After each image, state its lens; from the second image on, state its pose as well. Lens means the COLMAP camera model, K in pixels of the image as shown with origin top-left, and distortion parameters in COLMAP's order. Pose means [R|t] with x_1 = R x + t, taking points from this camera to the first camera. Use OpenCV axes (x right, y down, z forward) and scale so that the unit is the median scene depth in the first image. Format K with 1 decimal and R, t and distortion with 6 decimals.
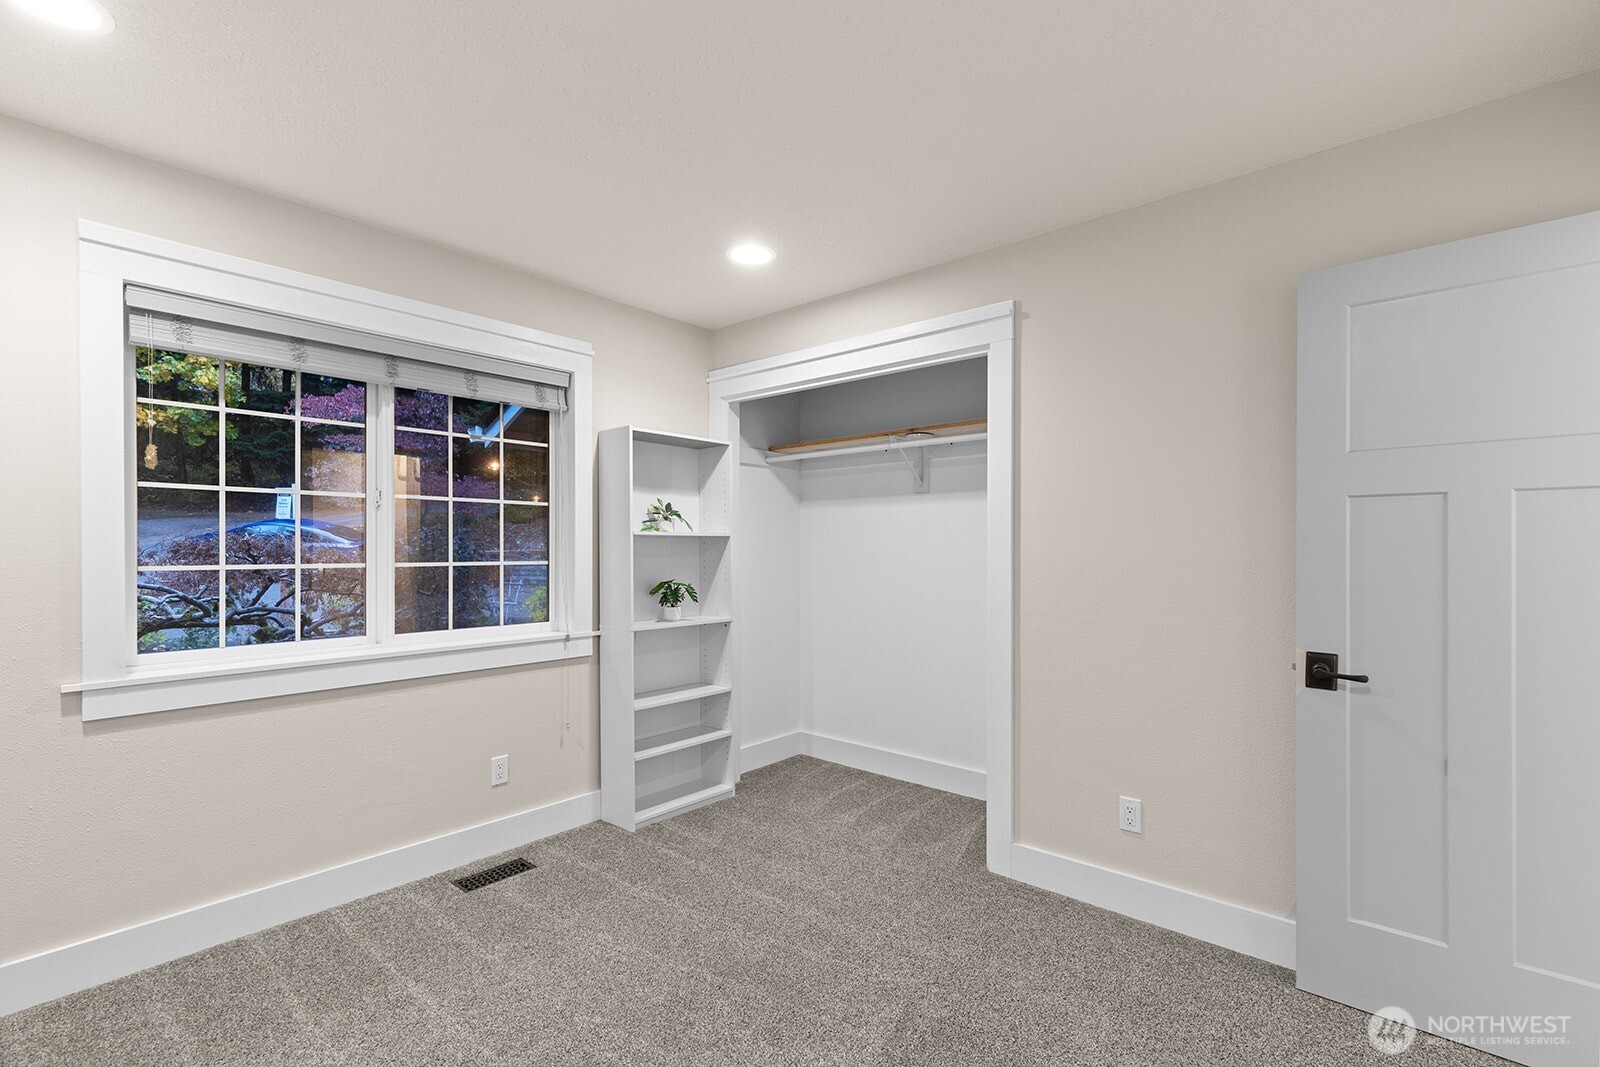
lens RADIAL K [[725.7, 0, 796.0], [0, 725.7, 540.4], [0, 0, 1]] dist [0.004555, 0.000444]
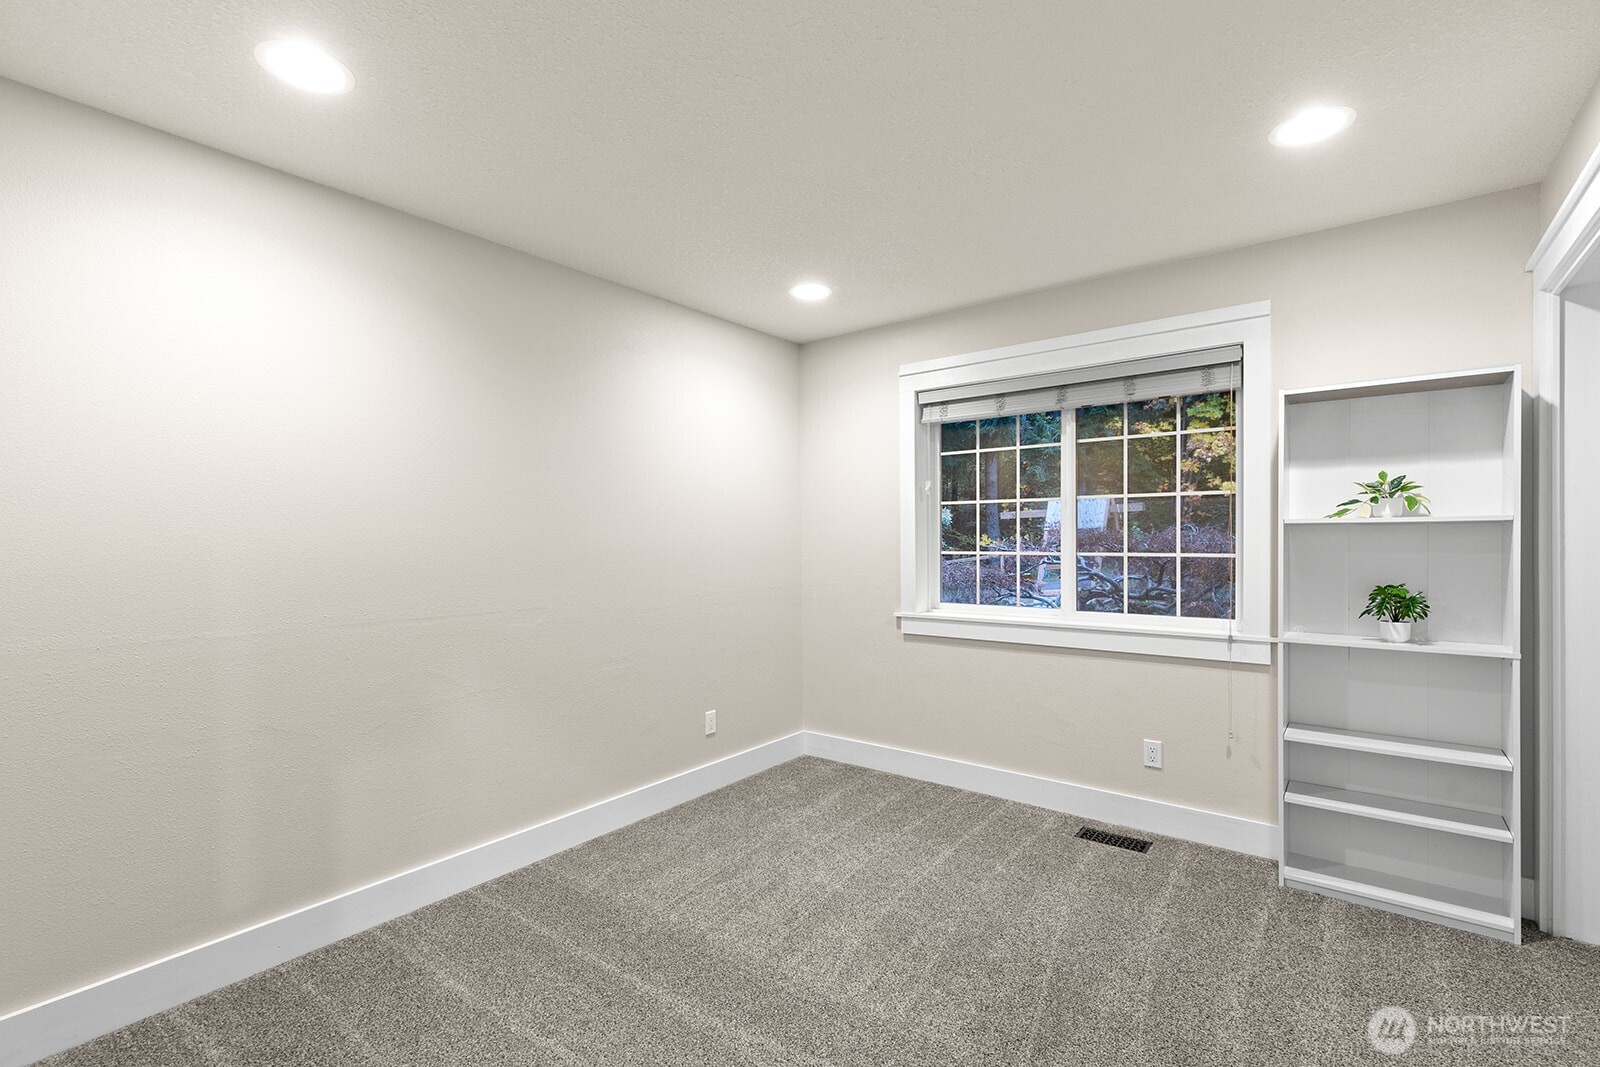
lens RADIAL K [[725.7, 0, 798.4], [0, 725.7, 531.5], [0, 0, 1]] dist [0.004555, 0.000444]
pose [[0.047494, -0.007454, -0.998844, 0.611621], [0.020565, 0.999767, -0.006483, -0.005639], [0.998660, -0.020234, 0.047637, 0.451235]]
